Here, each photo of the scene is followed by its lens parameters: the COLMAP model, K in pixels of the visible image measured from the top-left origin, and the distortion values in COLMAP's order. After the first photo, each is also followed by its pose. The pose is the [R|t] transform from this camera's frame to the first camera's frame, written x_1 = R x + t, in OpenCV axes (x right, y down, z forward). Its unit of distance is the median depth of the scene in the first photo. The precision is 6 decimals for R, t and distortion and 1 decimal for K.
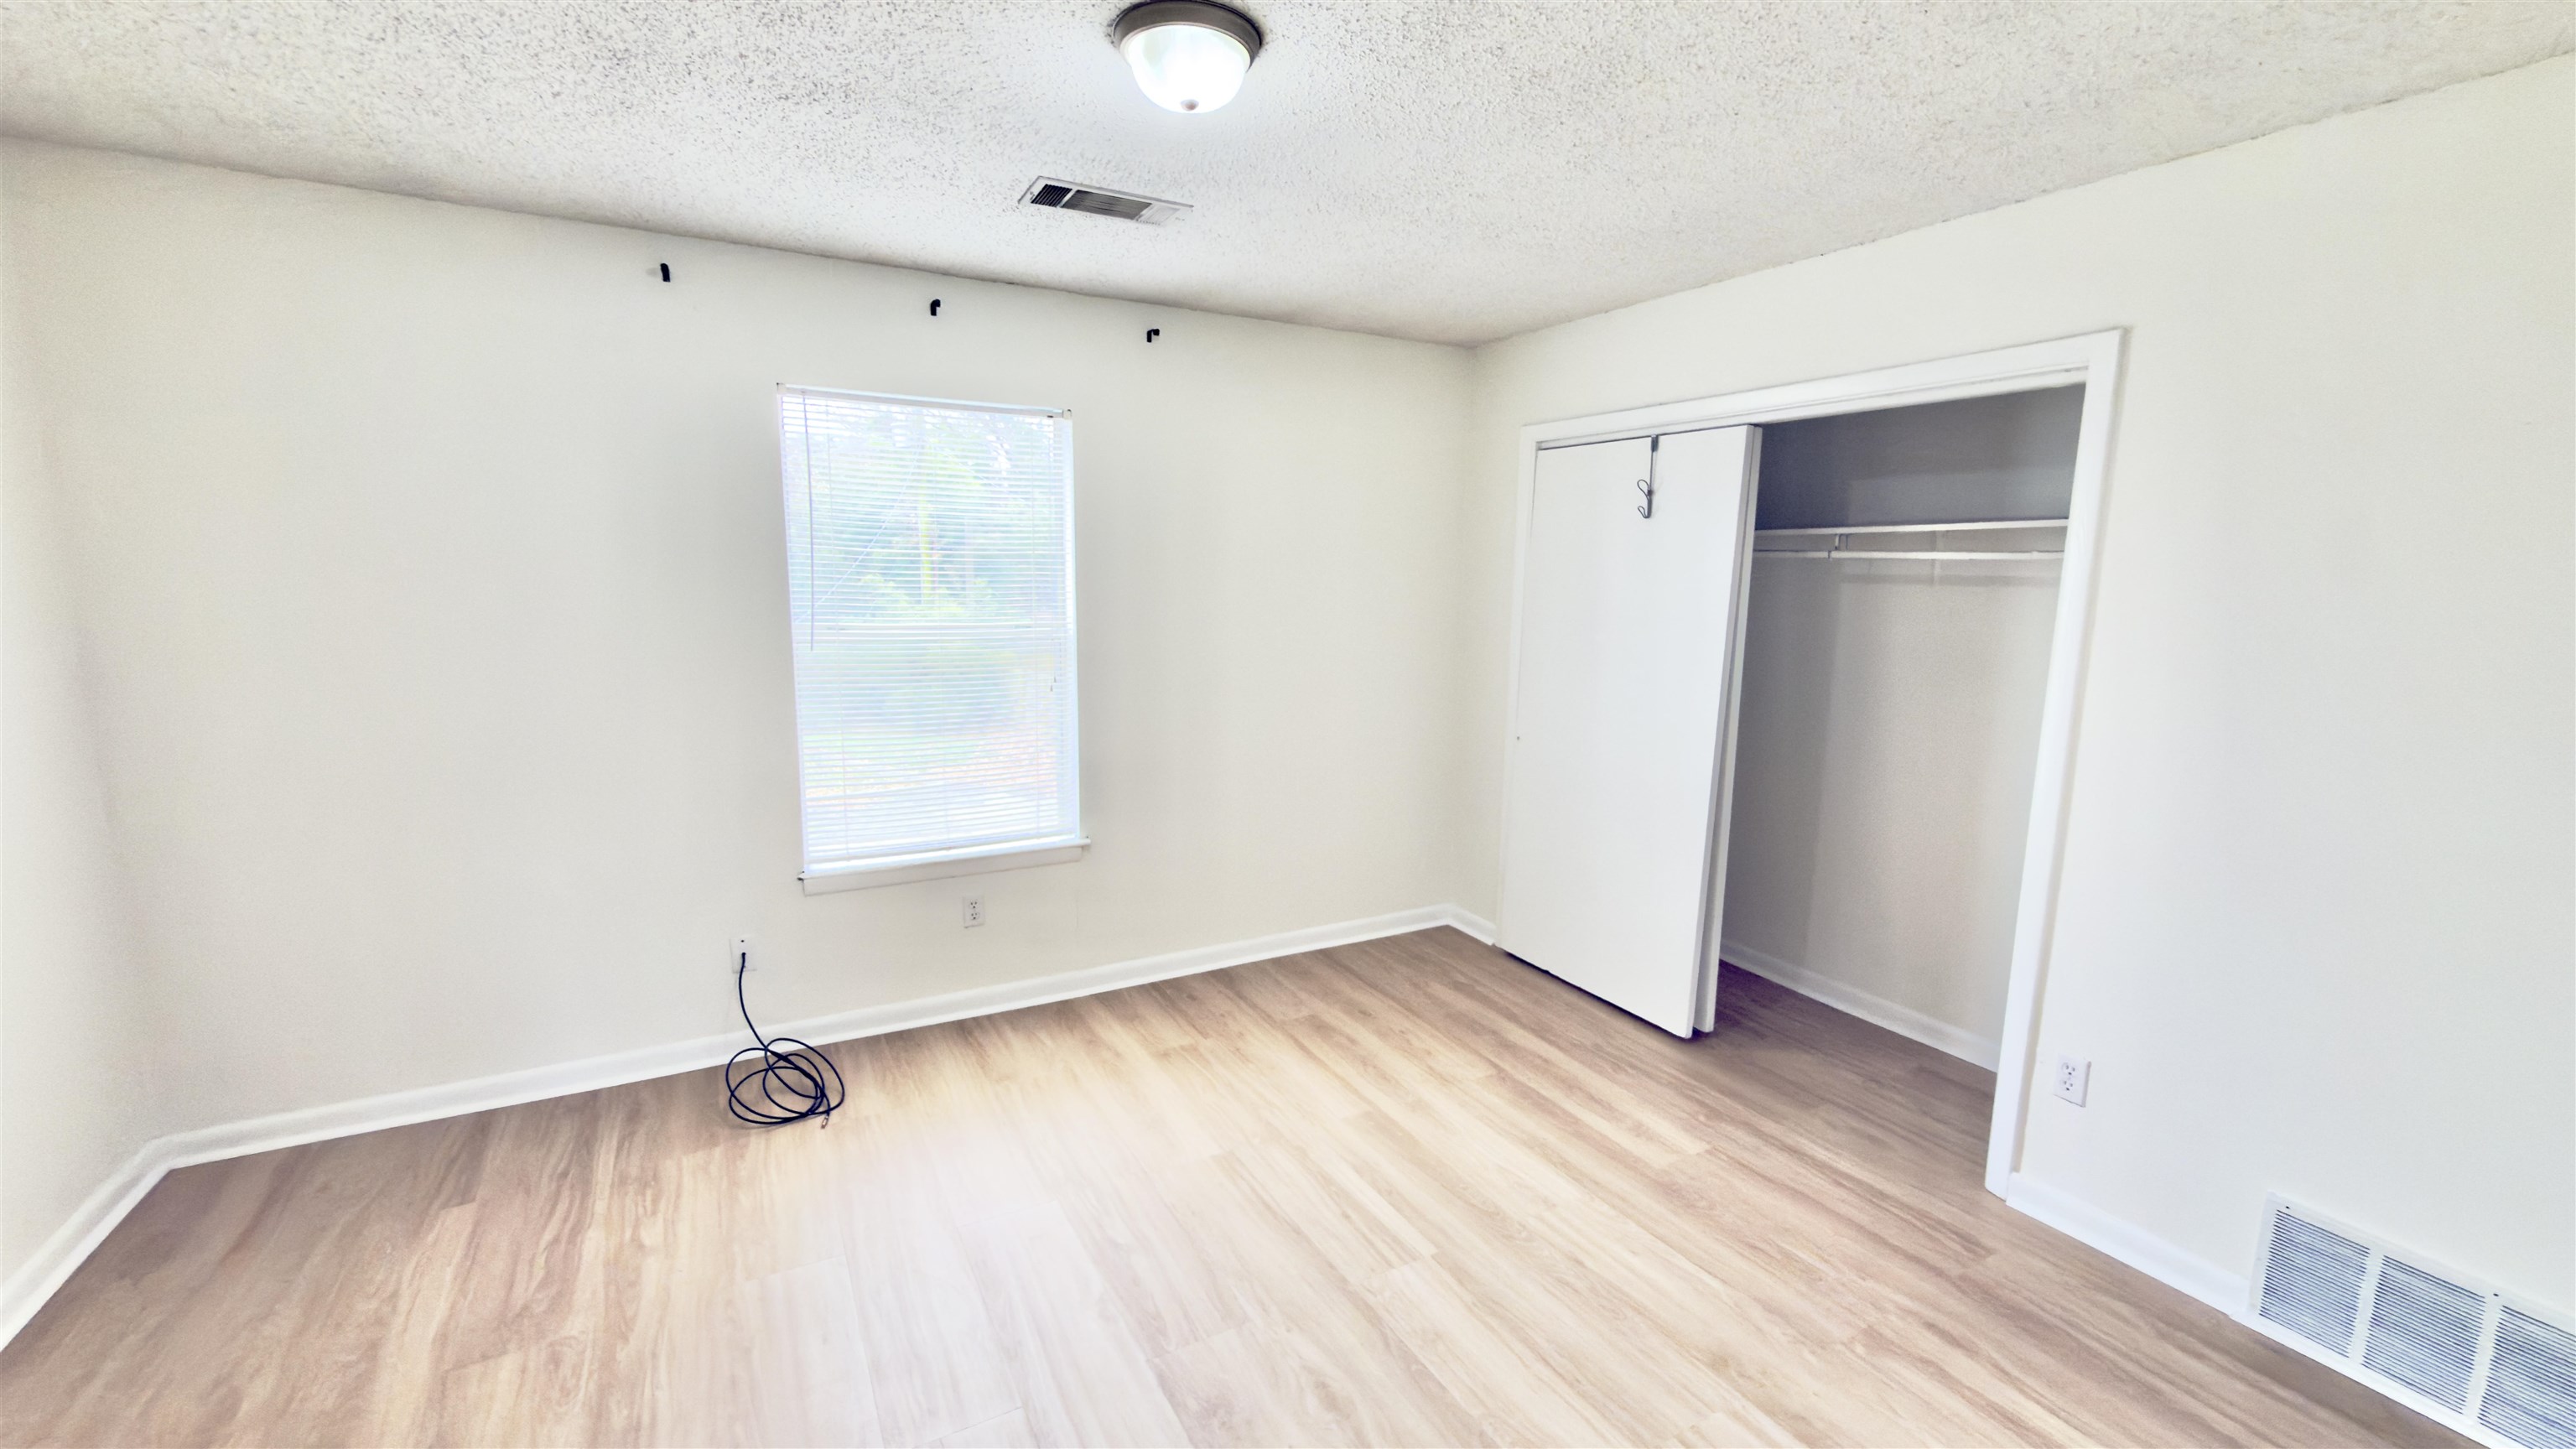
lens RADIAL K [[1027.1, 0, 1281.6], [0, 1027.1, 720.1], [0, 0, 1]] dist [0.000652, -0.000452]
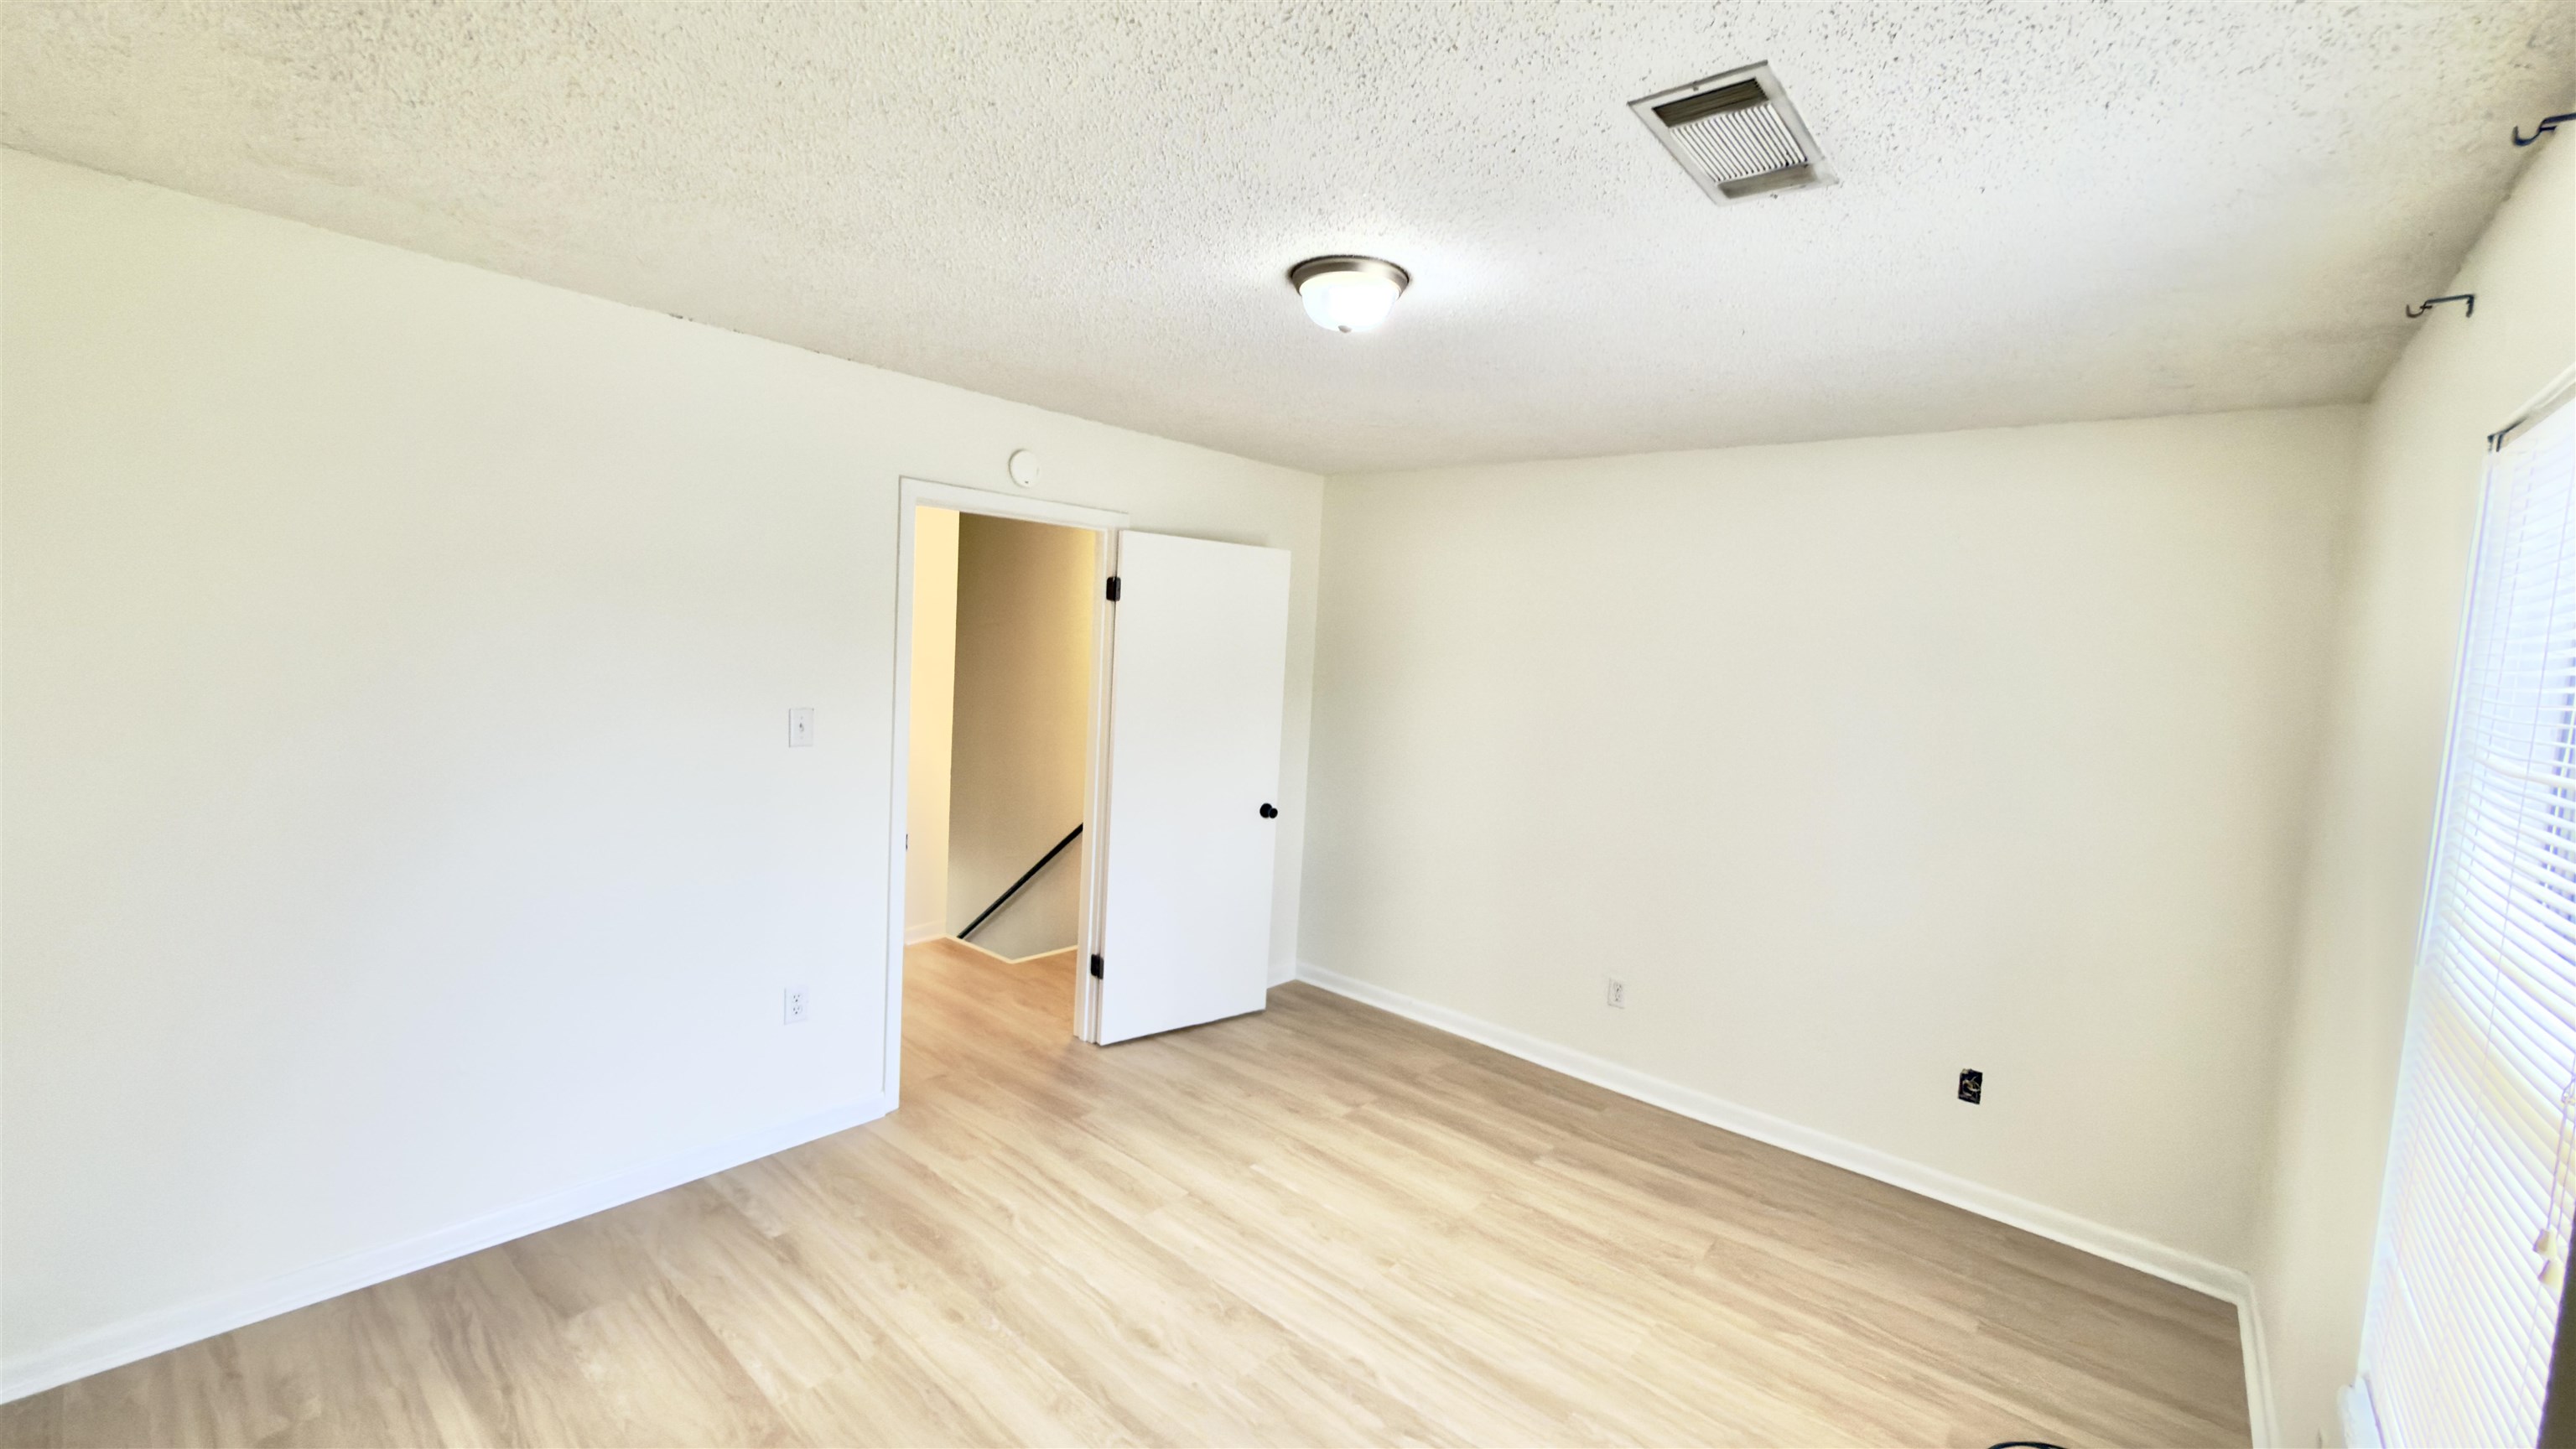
lens RADIAL K [[1027.1, 0, 1284.6], [0, 1027.1, 727.7], [0, 0, 1]] dist [0.000652, -0.000452]
pose [[-0.934959, -0.045067, -0.351880, 0.324847], [-0.125130, 0.970041, 0.208238, -0.307543], [0.331954, 0.238724, -0.912588, 1.821243]]
